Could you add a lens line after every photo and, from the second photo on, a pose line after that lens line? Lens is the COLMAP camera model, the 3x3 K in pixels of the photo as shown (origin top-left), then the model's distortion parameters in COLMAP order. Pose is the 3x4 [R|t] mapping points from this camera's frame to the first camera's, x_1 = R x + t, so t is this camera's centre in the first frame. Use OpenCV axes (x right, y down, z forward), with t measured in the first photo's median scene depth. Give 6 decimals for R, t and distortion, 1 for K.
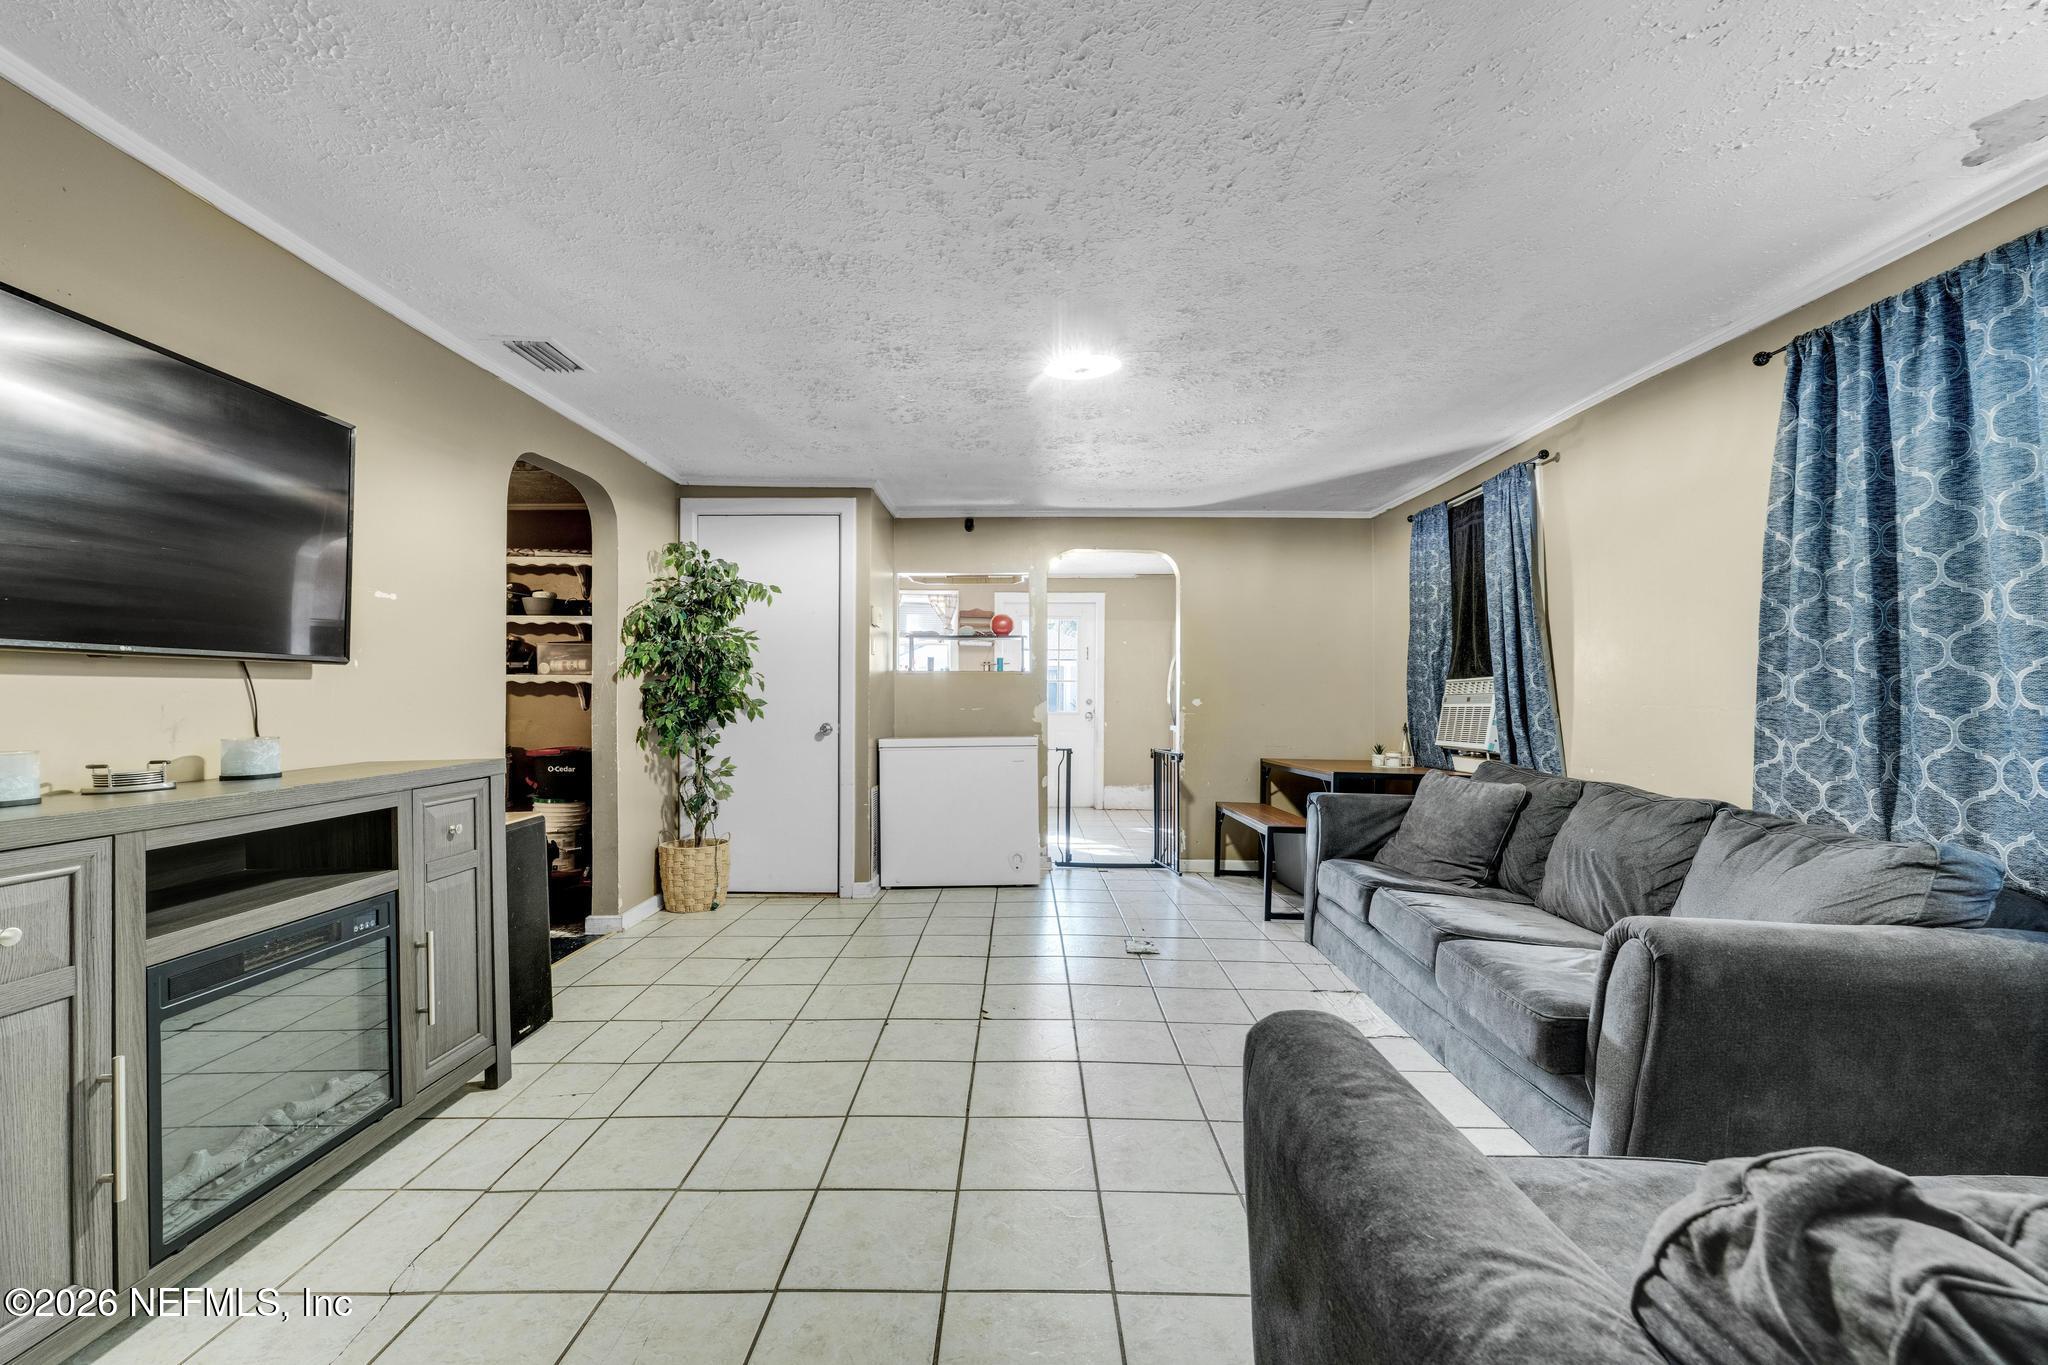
lens RADIAL K [[834.0, 0, 1036.5], [0, 834.0, 694.6], [0, 0, 1]] dist [-0.004311, 0.000039]
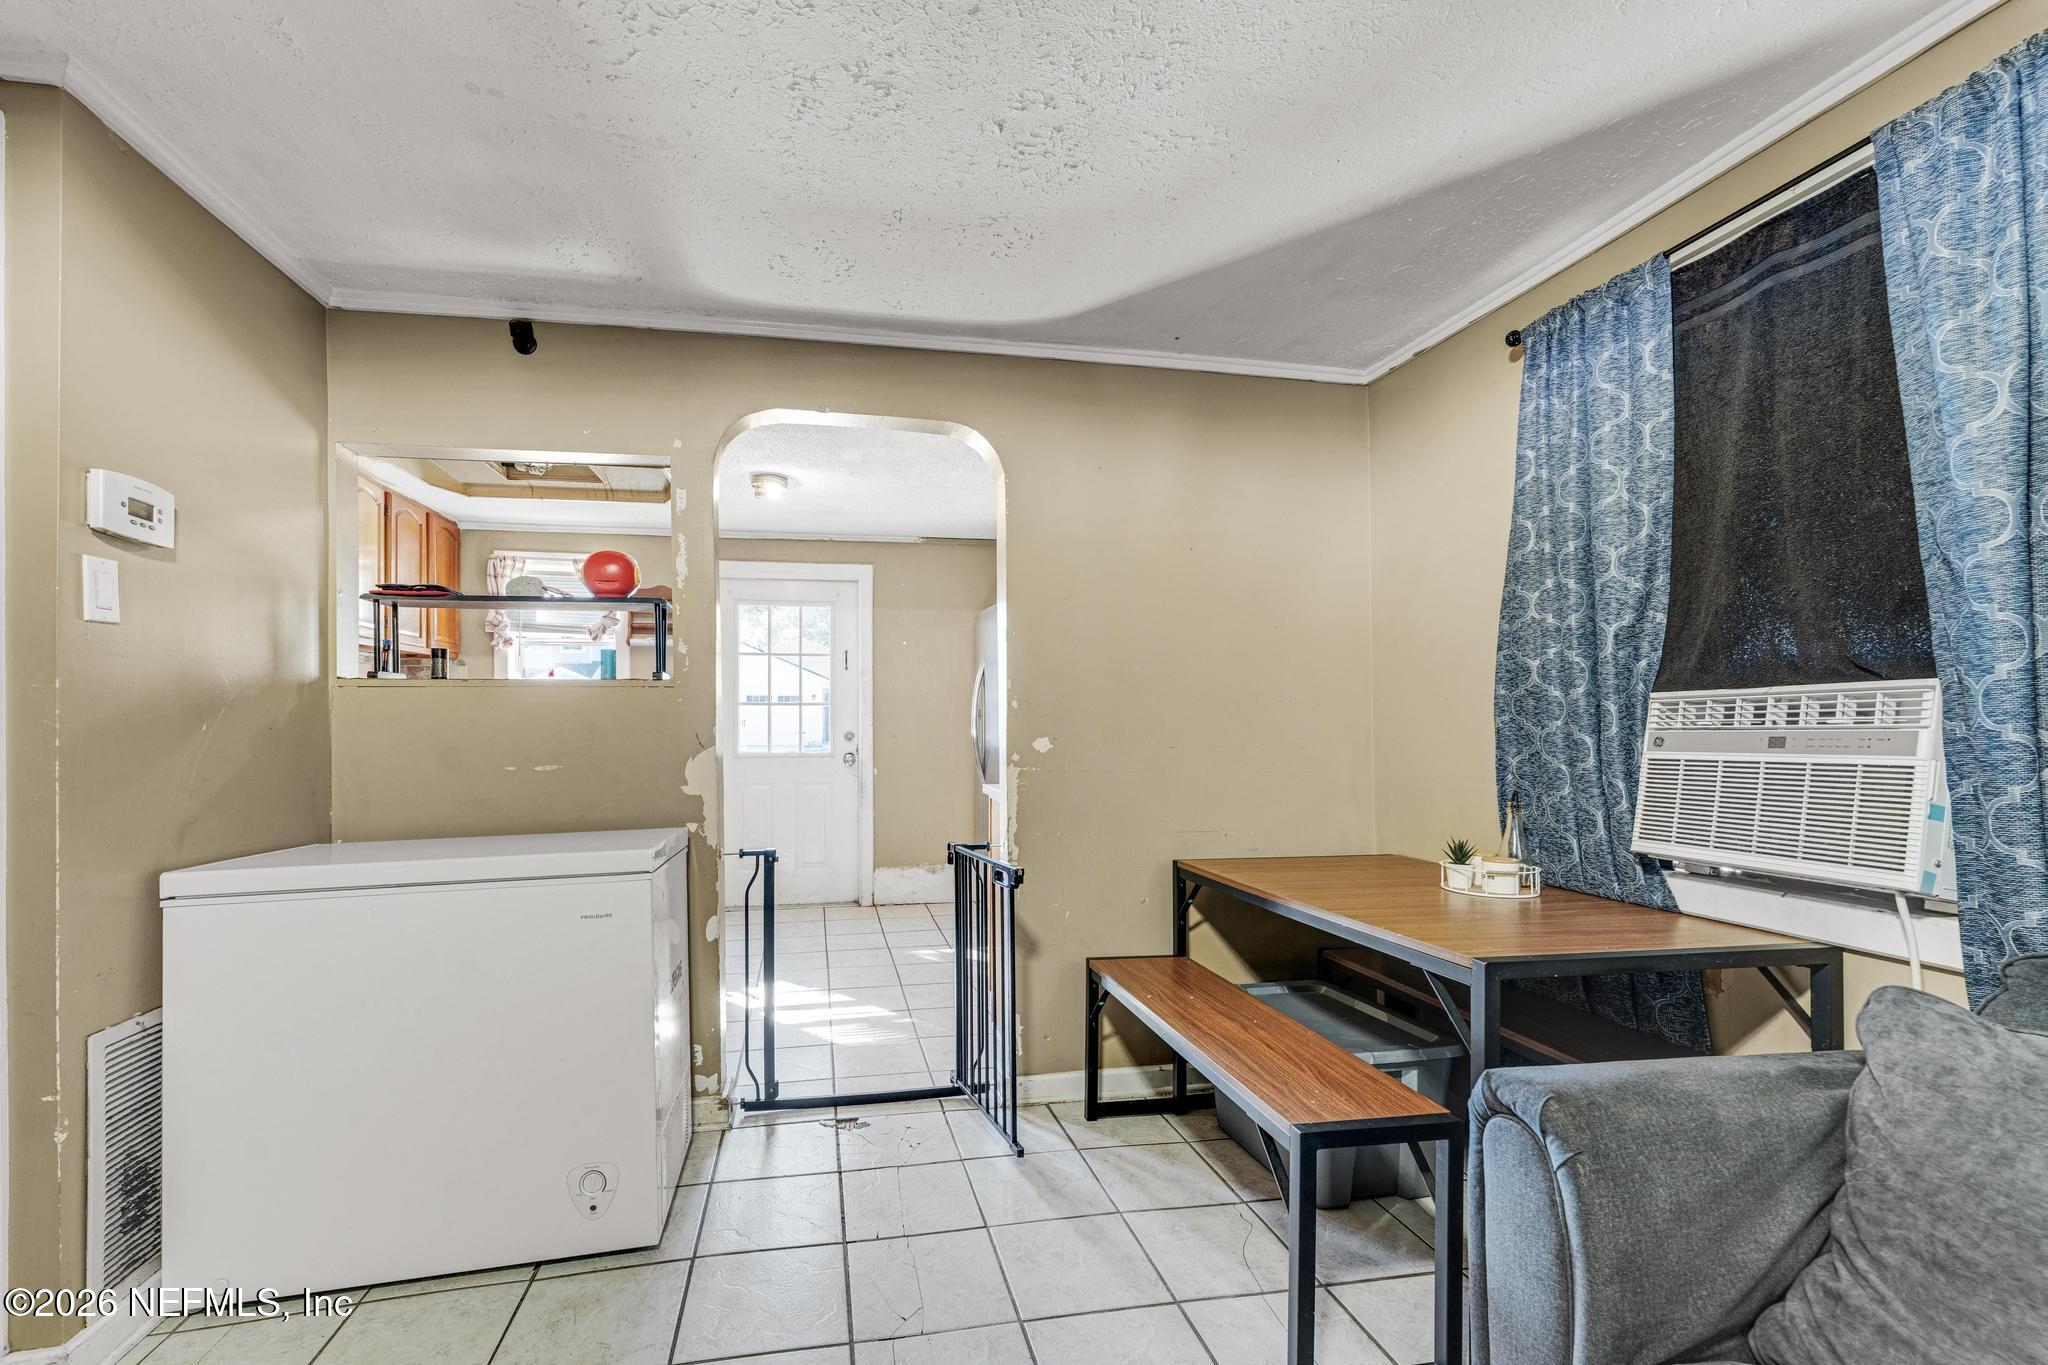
lens RADIAL K [[834.0, 0, 965.1], [0, 834.0, 713.9], [0, 0, 1]] dist [-0.004311, 0.000039]
pose [[0.986956, -0.007597, 0.160812, 0.072349], [0.008492, 0.999952, -0.004877, -0.006907], [-0.160767, 0.006179, 0.986973, 0.539589]]
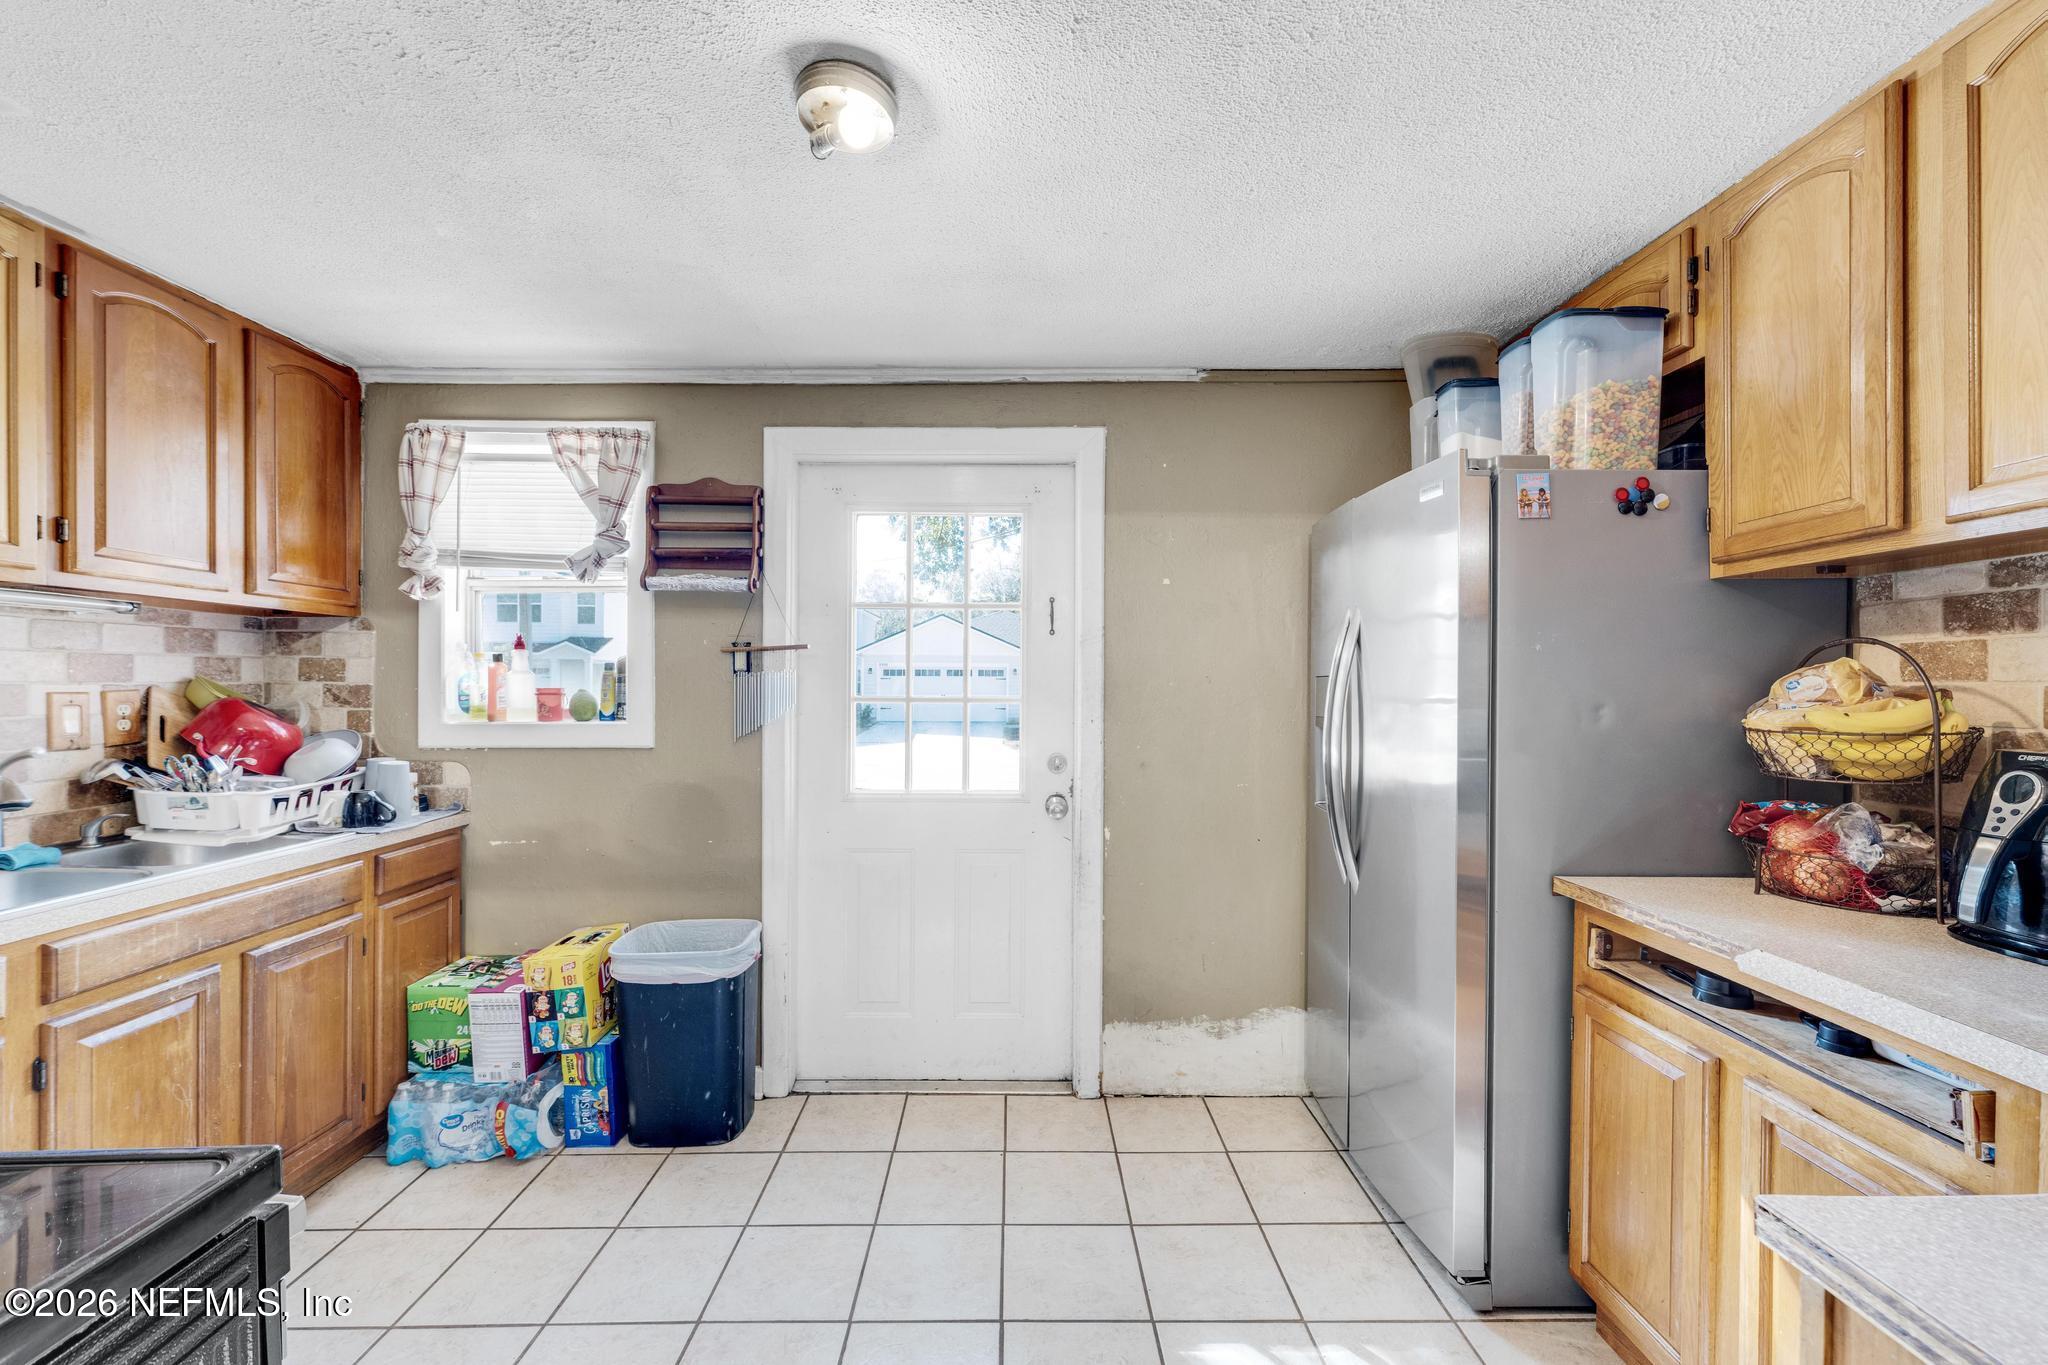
lens RADIAL K [[834.0, 0, 1020.7], [0, 834.0, 688.1], [0, 0, 1]] dist [-0.004311, 0.000039]
pose [[0.999952, -0.000741, -0.009759, 0.078372], [0.000715, 0.999996, -0.002725, -0.030341], [0.009761, 0.002718, 0.999949, 1.004977]]
